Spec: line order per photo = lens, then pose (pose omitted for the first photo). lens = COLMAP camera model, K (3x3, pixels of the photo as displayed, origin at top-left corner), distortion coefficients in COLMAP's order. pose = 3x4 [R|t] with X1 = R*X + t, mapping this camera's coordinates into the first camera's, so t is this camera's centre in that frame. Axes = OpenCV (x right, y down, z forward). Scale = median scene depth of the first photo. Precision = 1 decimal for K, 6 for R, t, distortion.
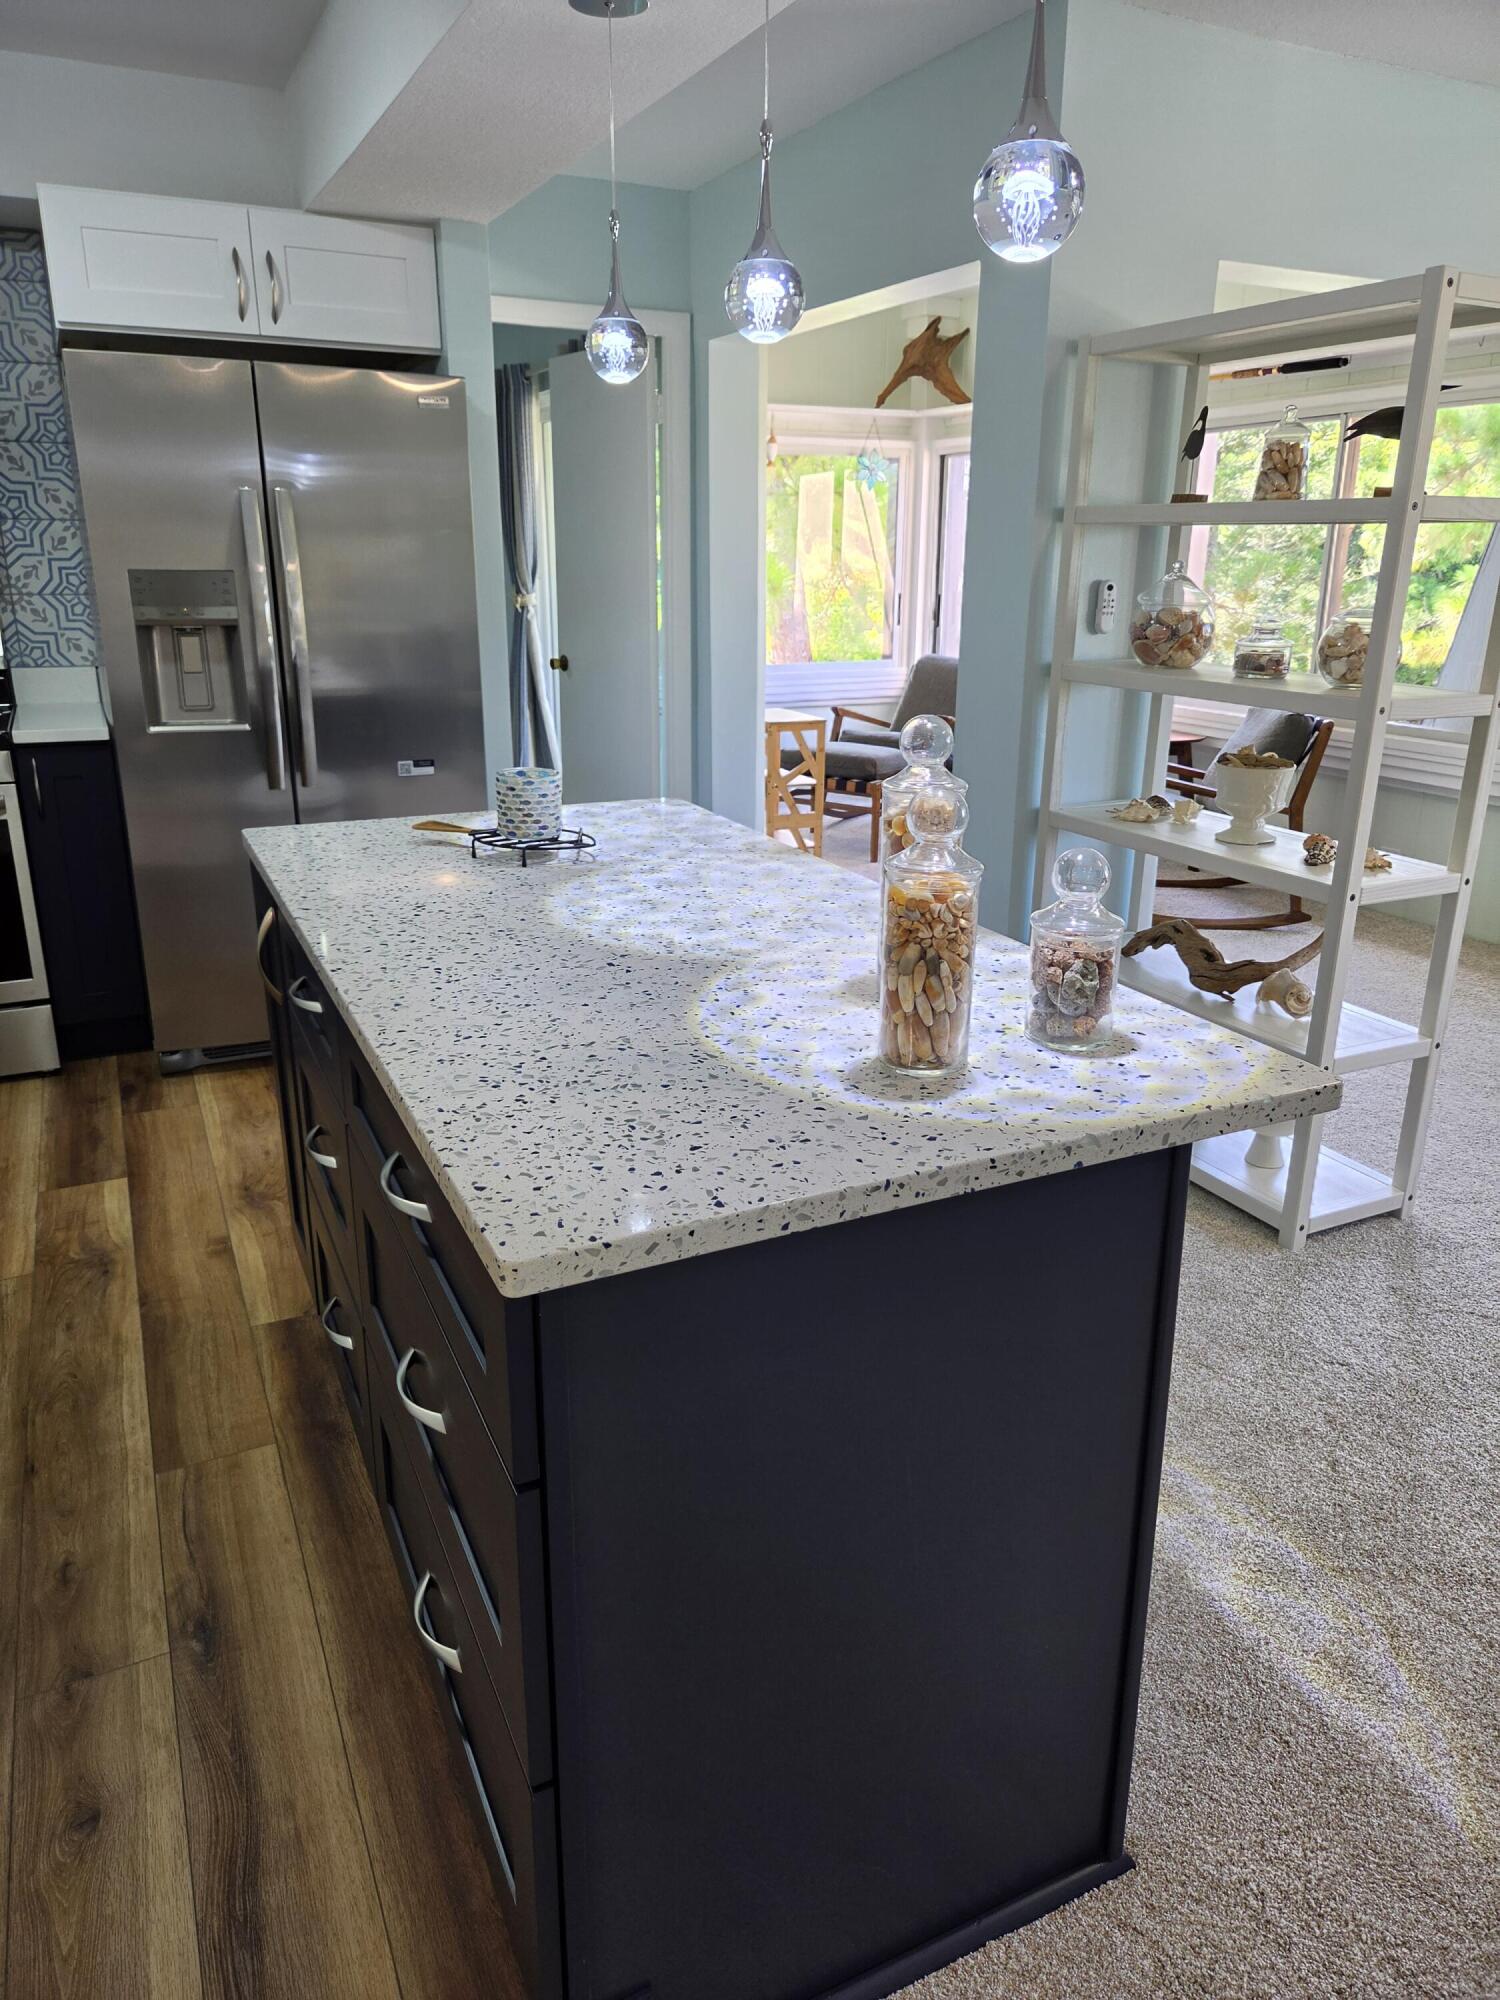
lens RADIAL K [[1345.7, 0, 765.3], [0, 1345.7, 979.4], [0, 0, 1]] dist [0.055623, -0.047637]
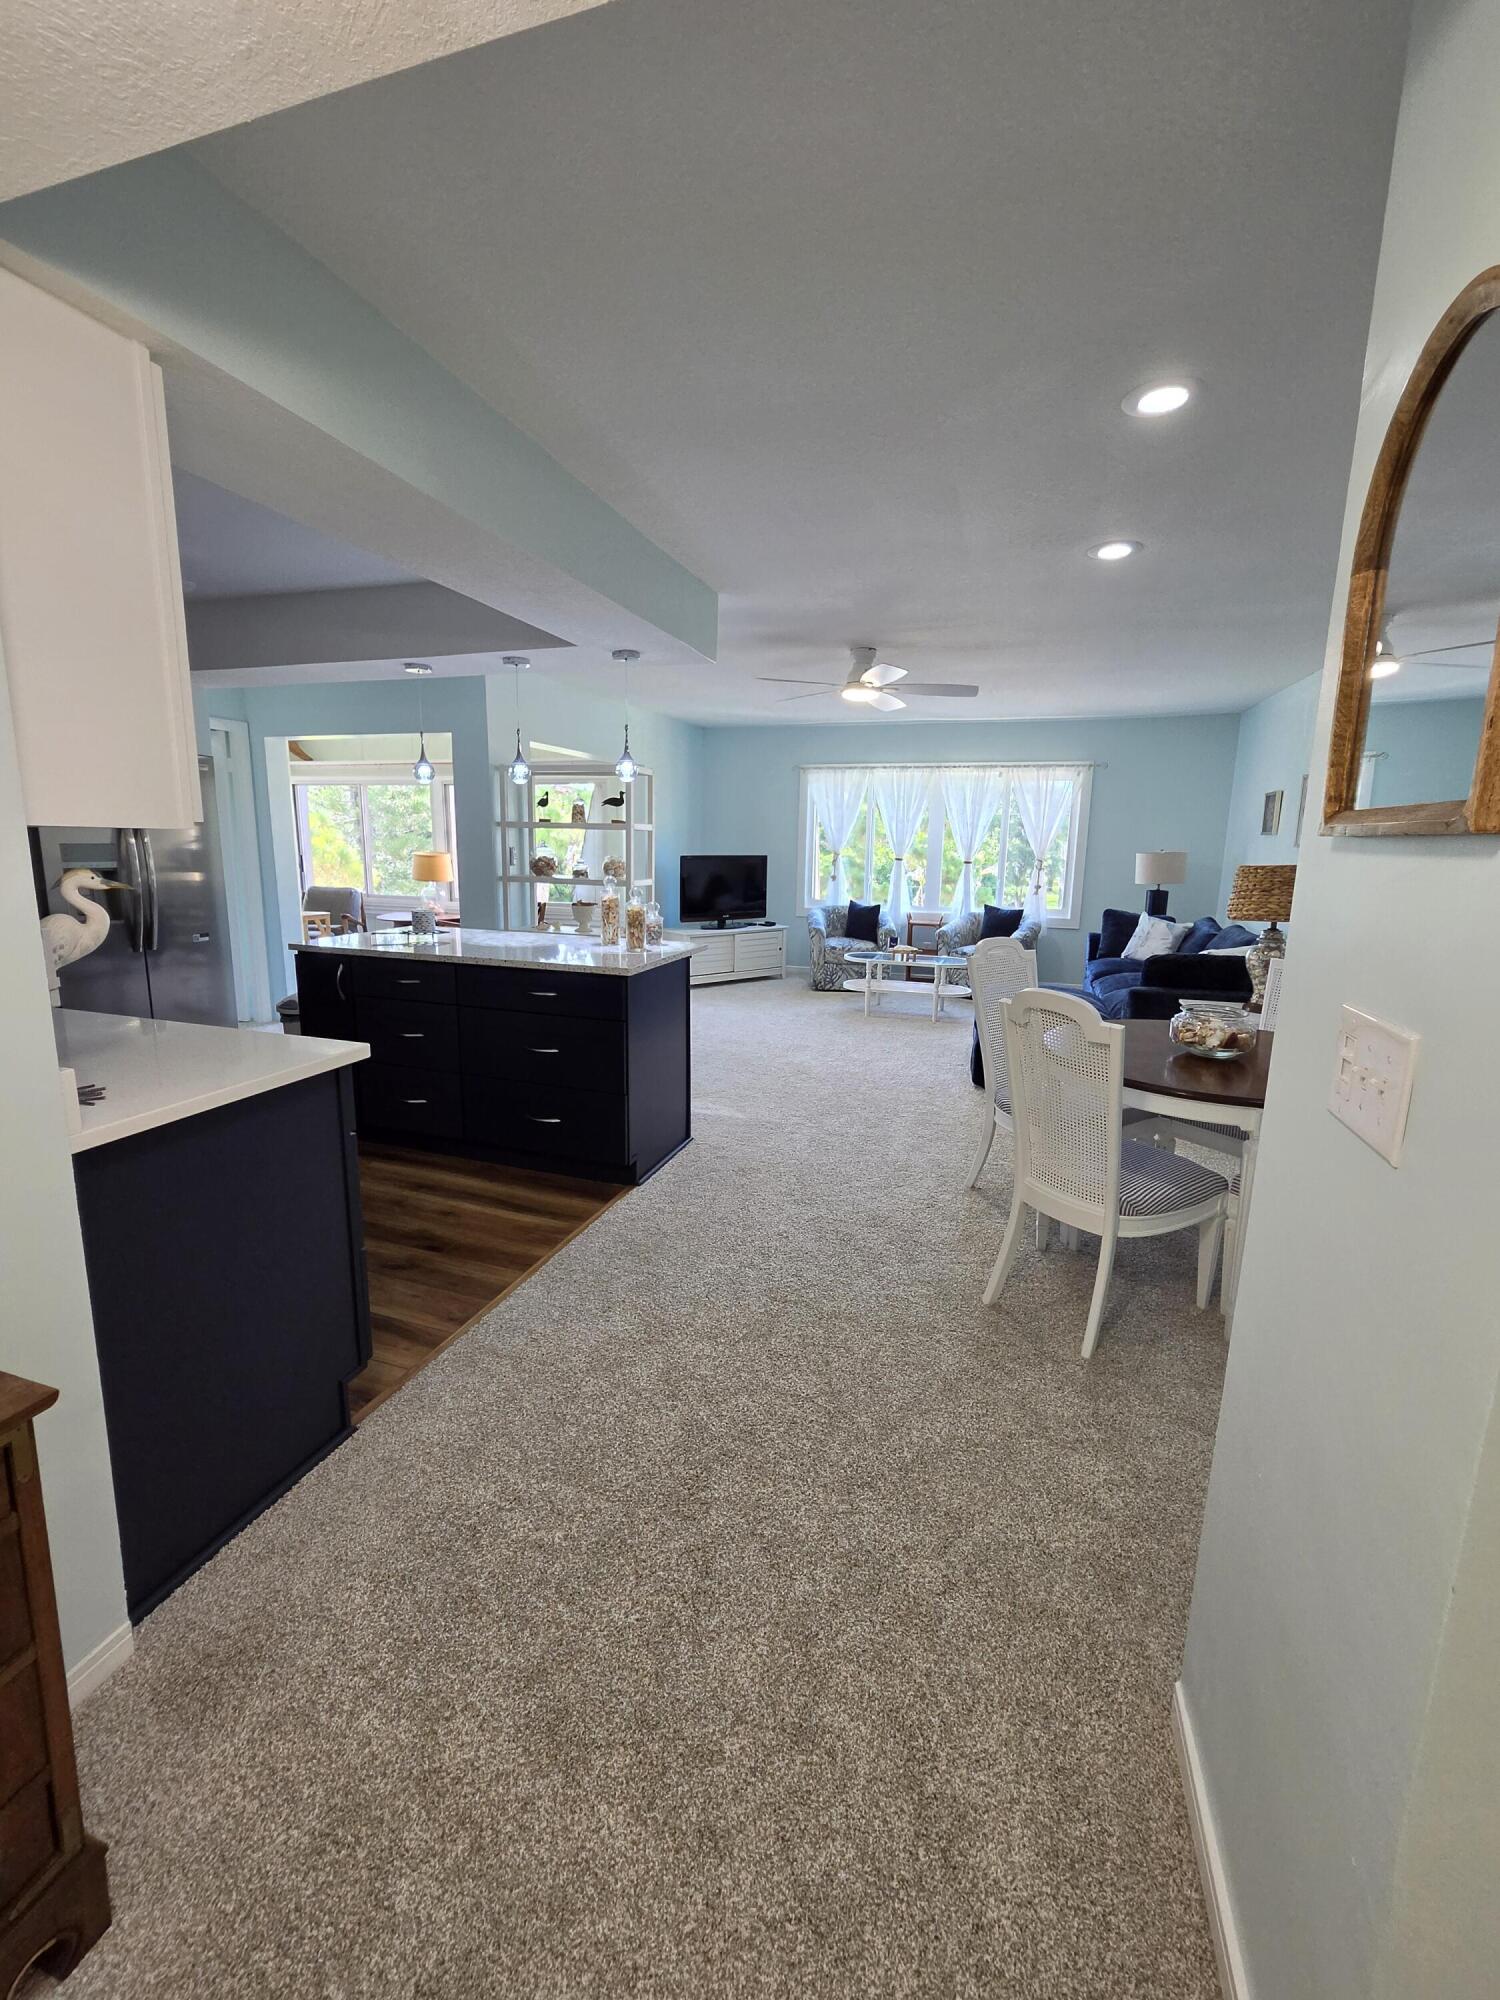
lens RADIAL K [[829.7, 0, 752.6], [0, 829.7, 994.7], [0, 0, 1]] dist [-0.005016, 0.003643]
pose [[0.696710, -0.128936, 0.705671, -0.665432], [0.207474, 0.977890, -0.026165, 0.152869], [-0.686695, 0.164638, 0.708057, -0.505118]]
